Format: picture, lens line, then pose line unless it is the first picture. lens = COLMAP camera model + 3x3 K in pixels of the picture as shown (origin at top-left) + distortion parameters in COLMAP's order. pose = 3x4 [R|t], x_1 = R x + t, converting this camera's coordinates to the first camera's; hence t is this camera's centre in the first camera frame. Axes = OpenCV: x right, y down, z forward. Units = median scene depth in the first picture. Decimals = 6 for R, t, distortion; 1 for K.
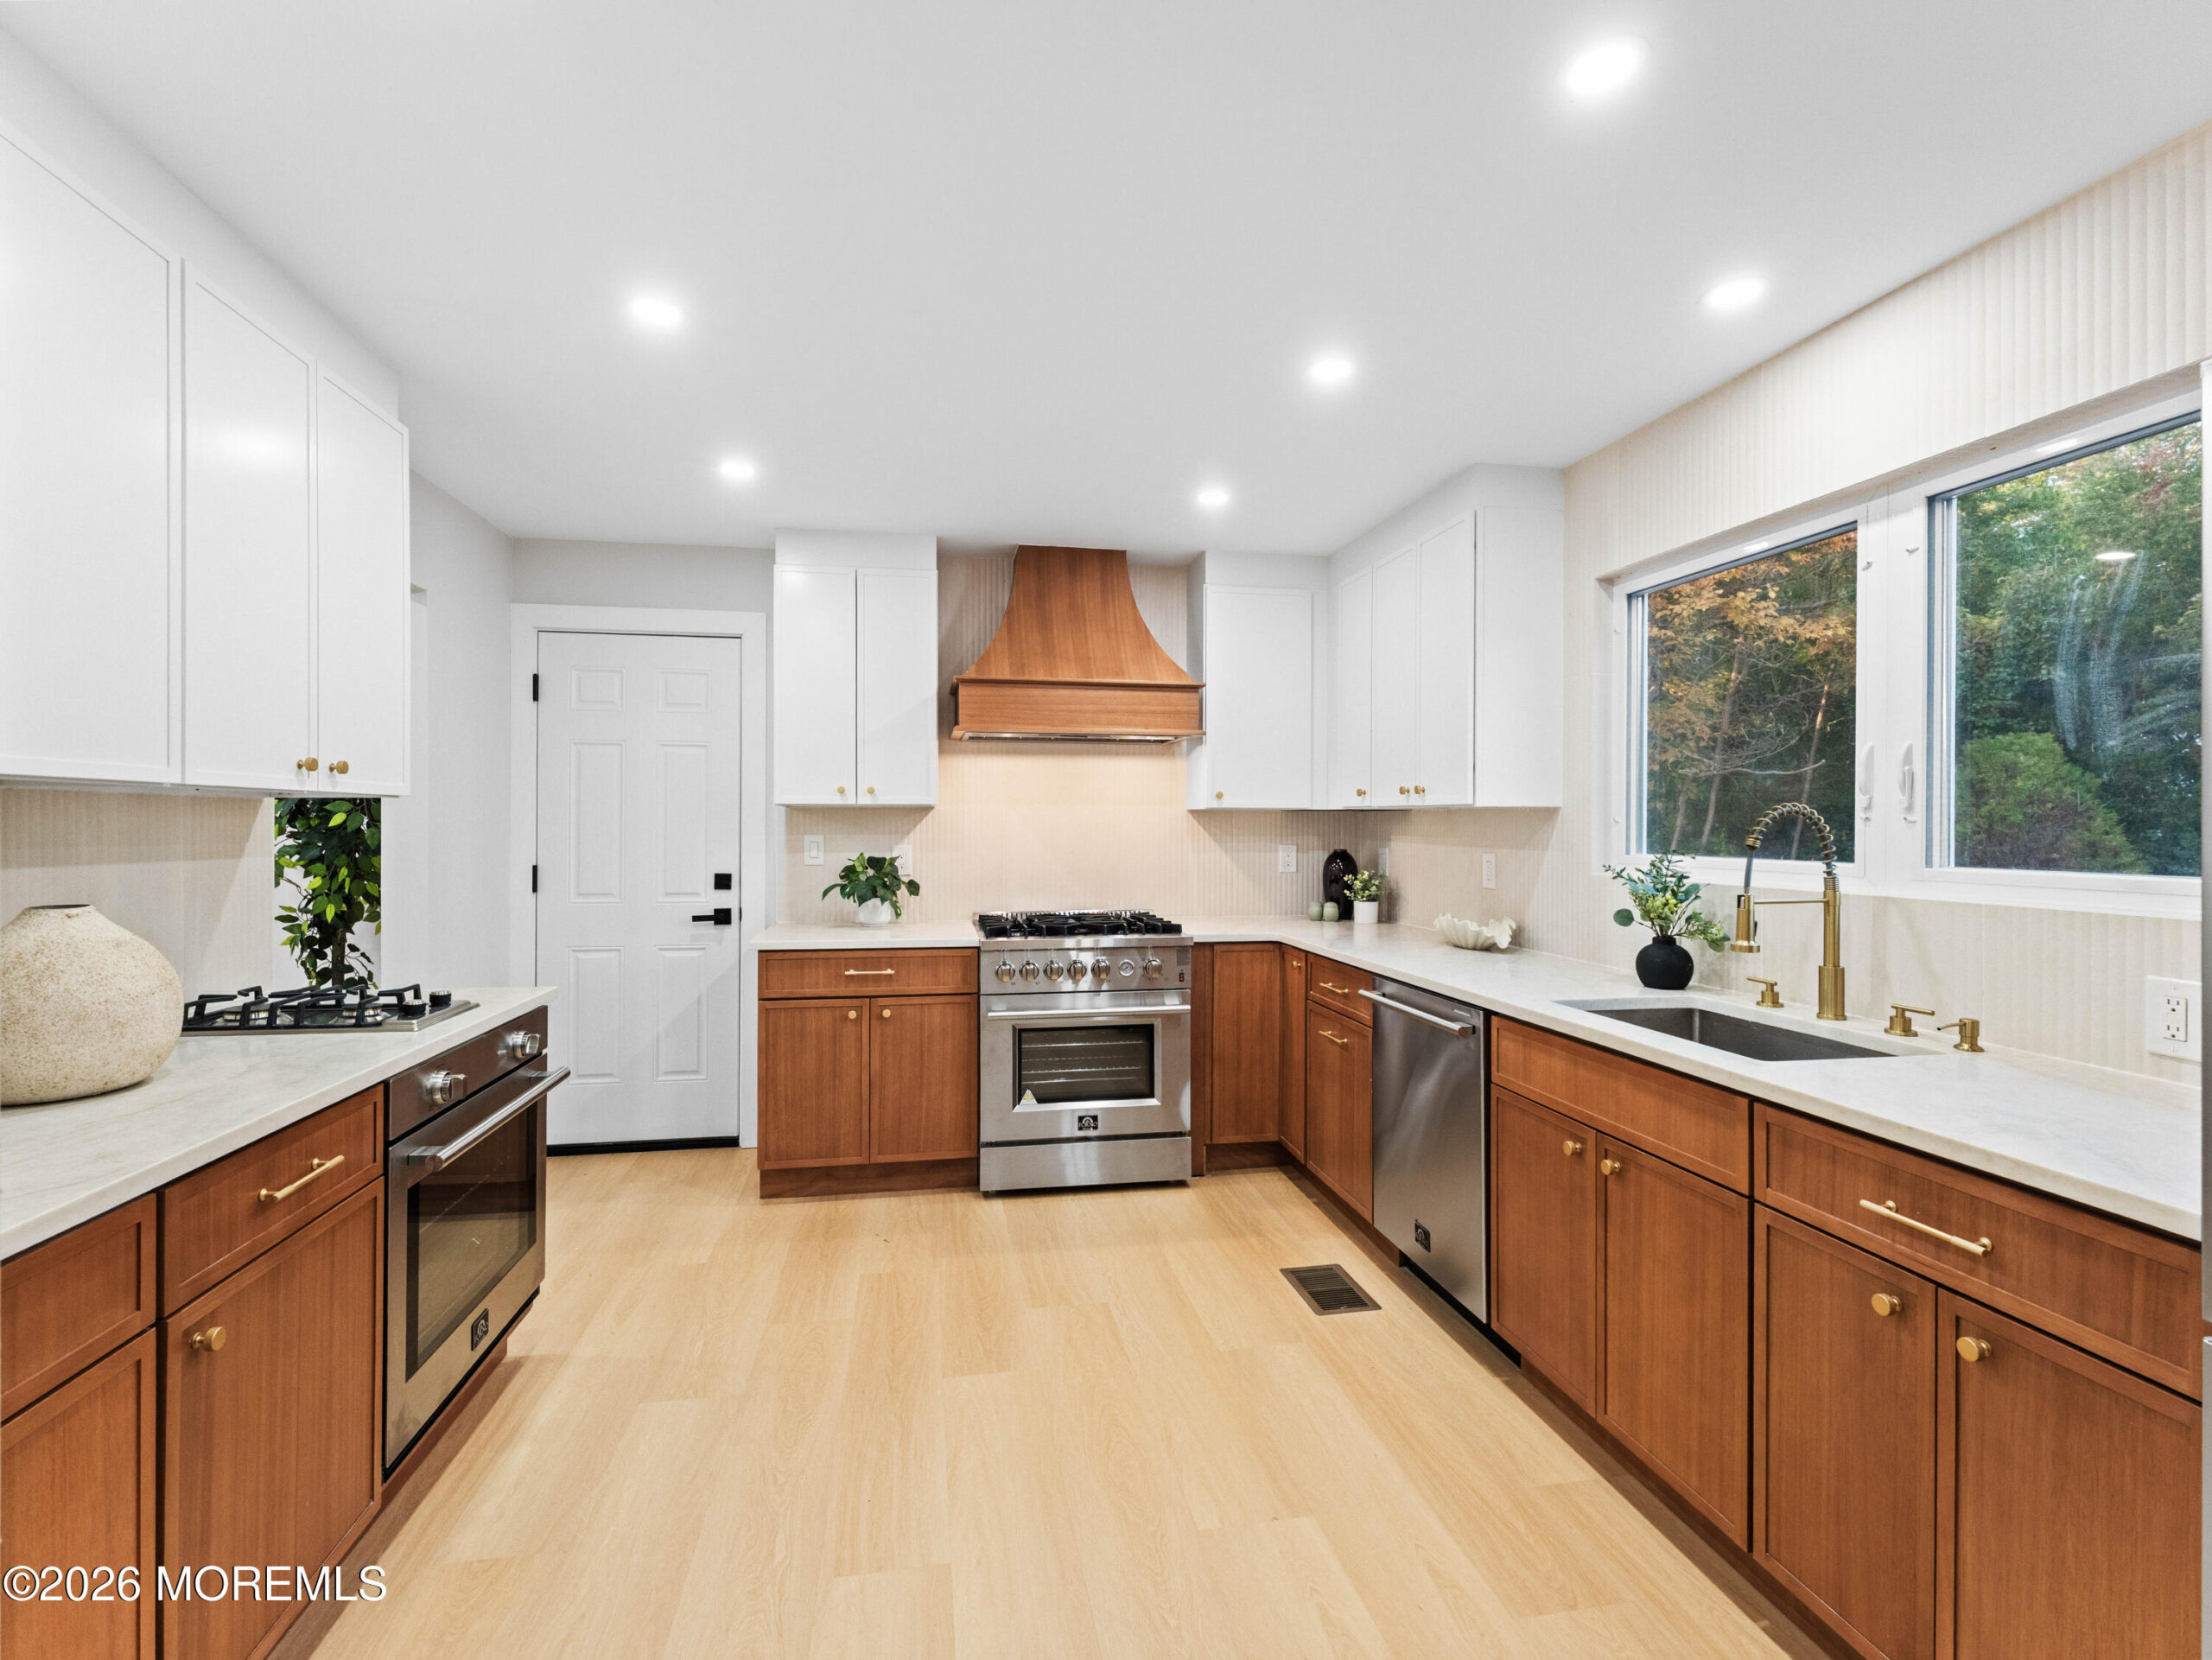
lens RADIAL K [[1003.3, 0, 1109.5], [0, 1003.3, 827.5], [0, 0, 1]] dist [0.001636, 0.000486]
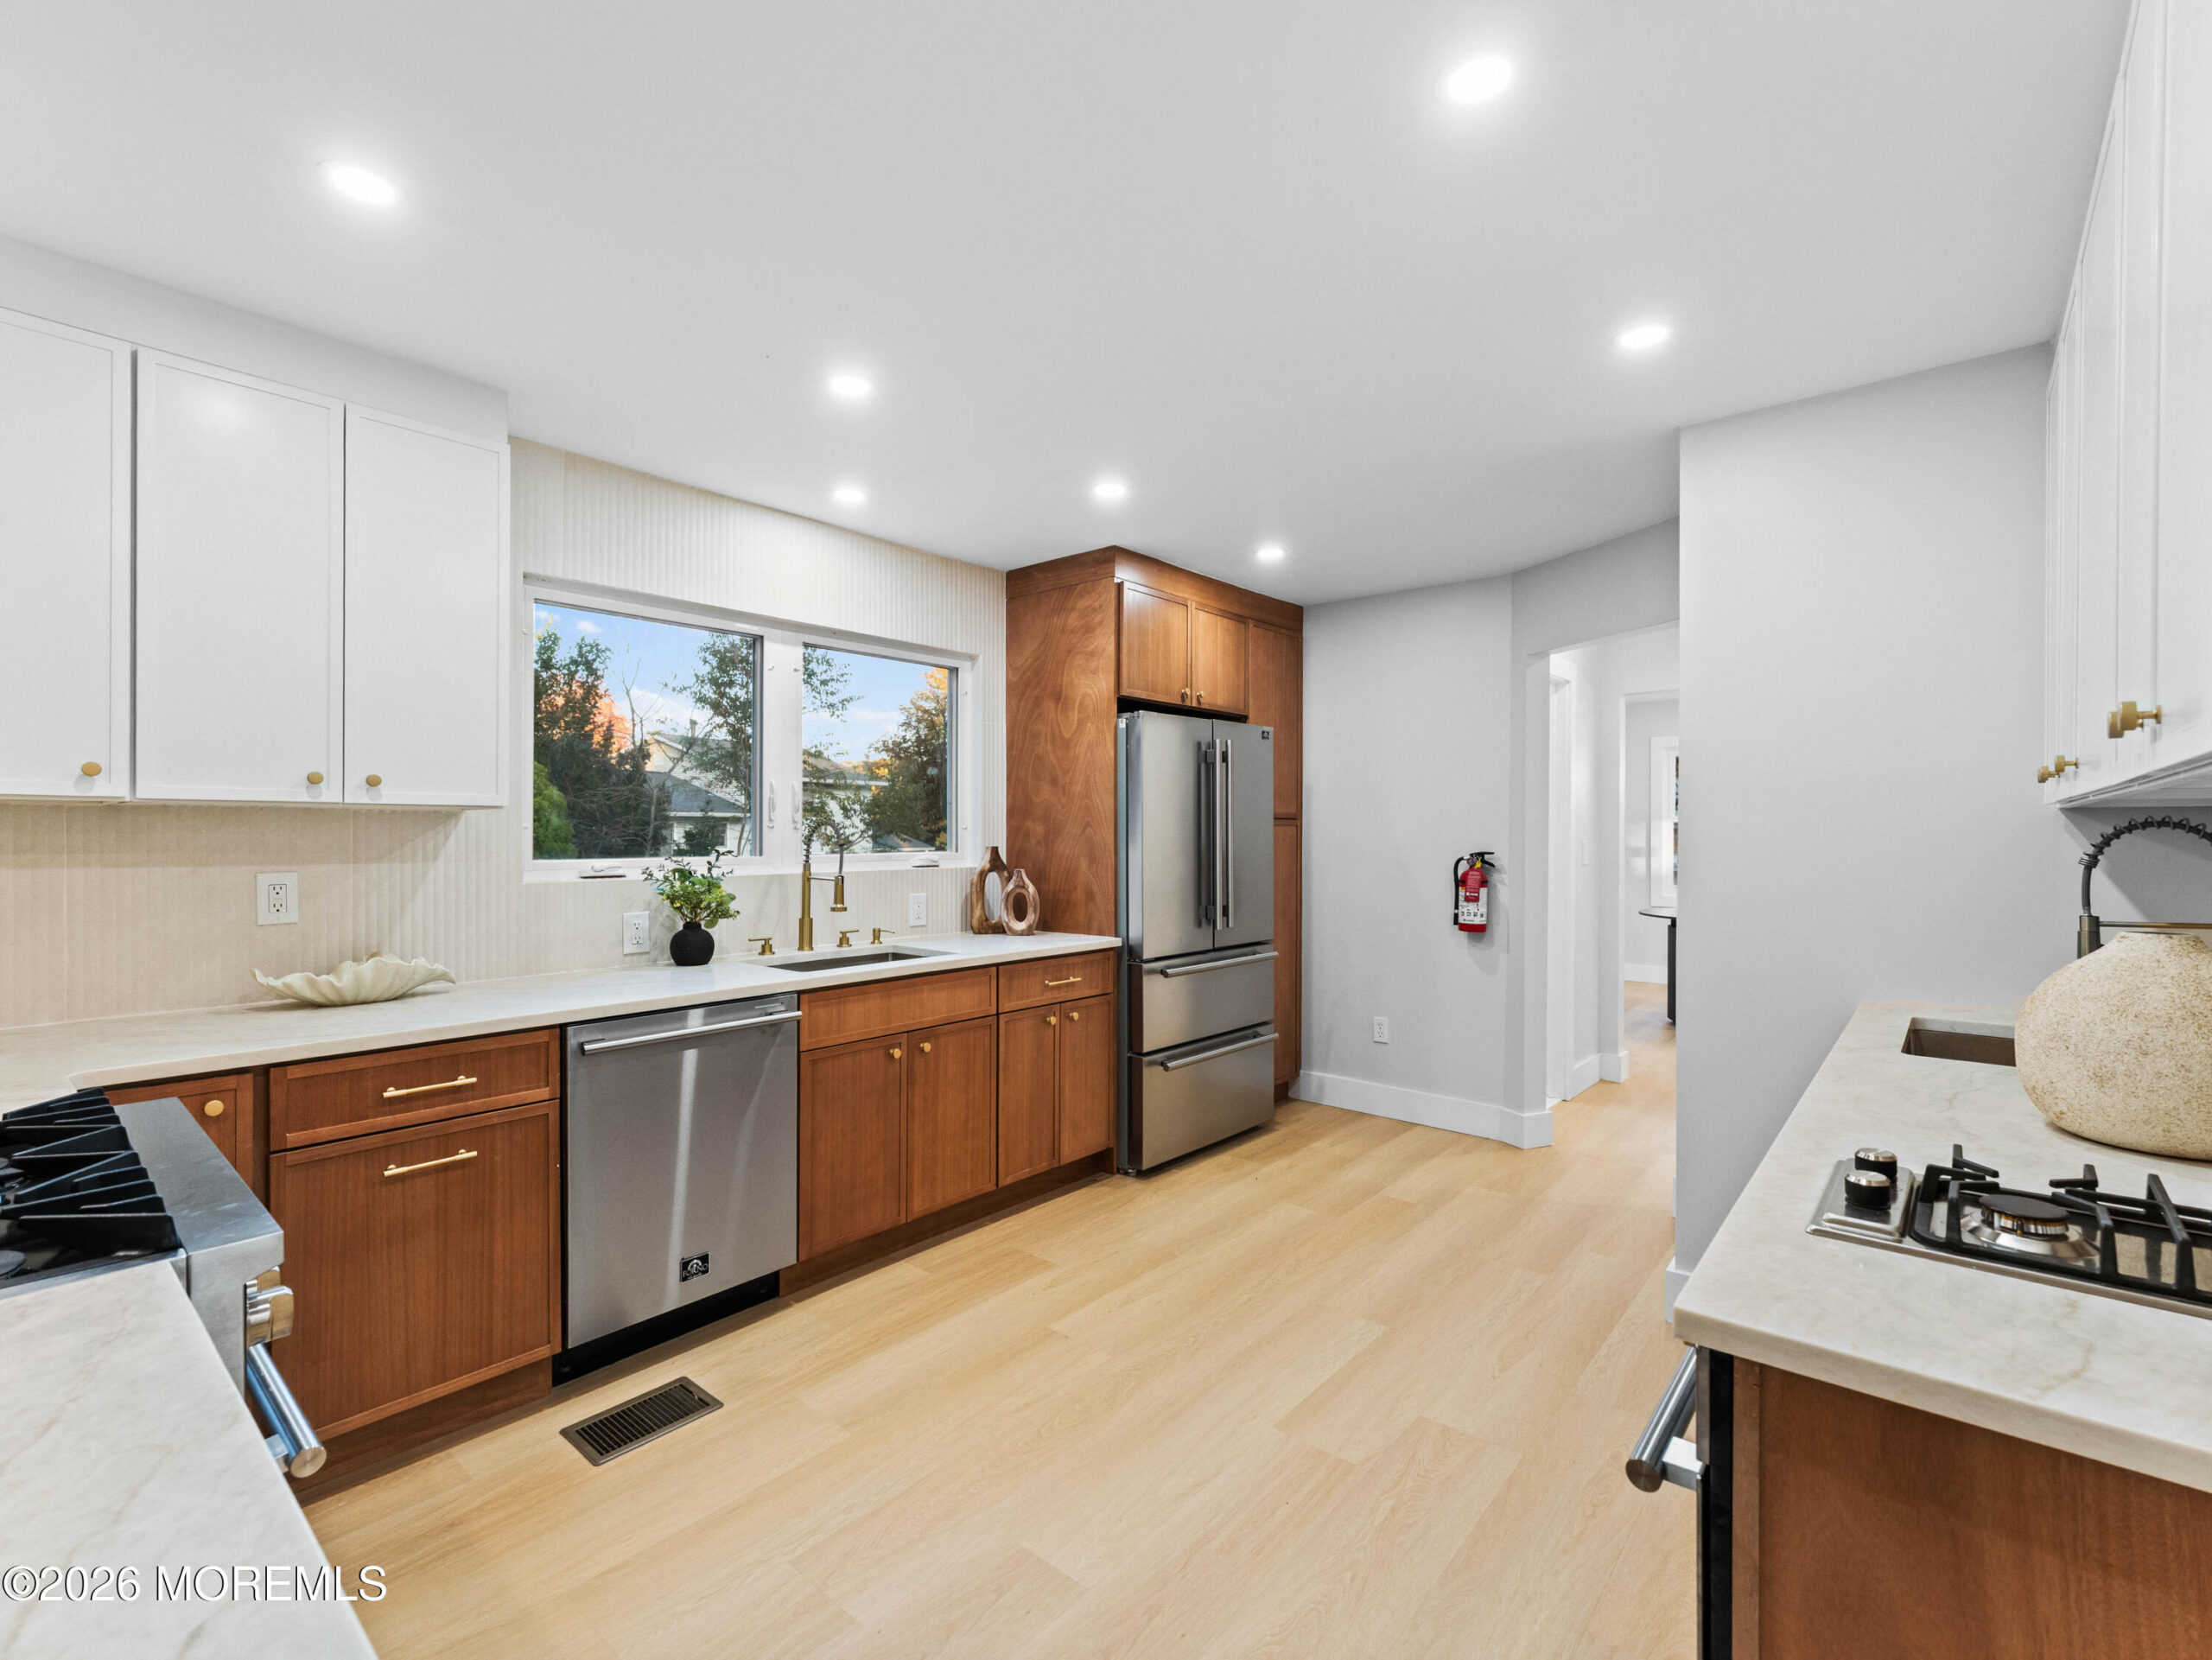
lens RADIAL K [[1003.3, 0, 1090.5], [0, 1003.3, 830.3], [0, 0, 1]] dist [0.001636, 0.000486]
pose [[-0.624237, -0.005498, 0.781216, -0.840275], [-0.003022, 0.999985, 0.004623, -0.011295], [-0.781229, 0.000525, -0.624244, 1.664350]]
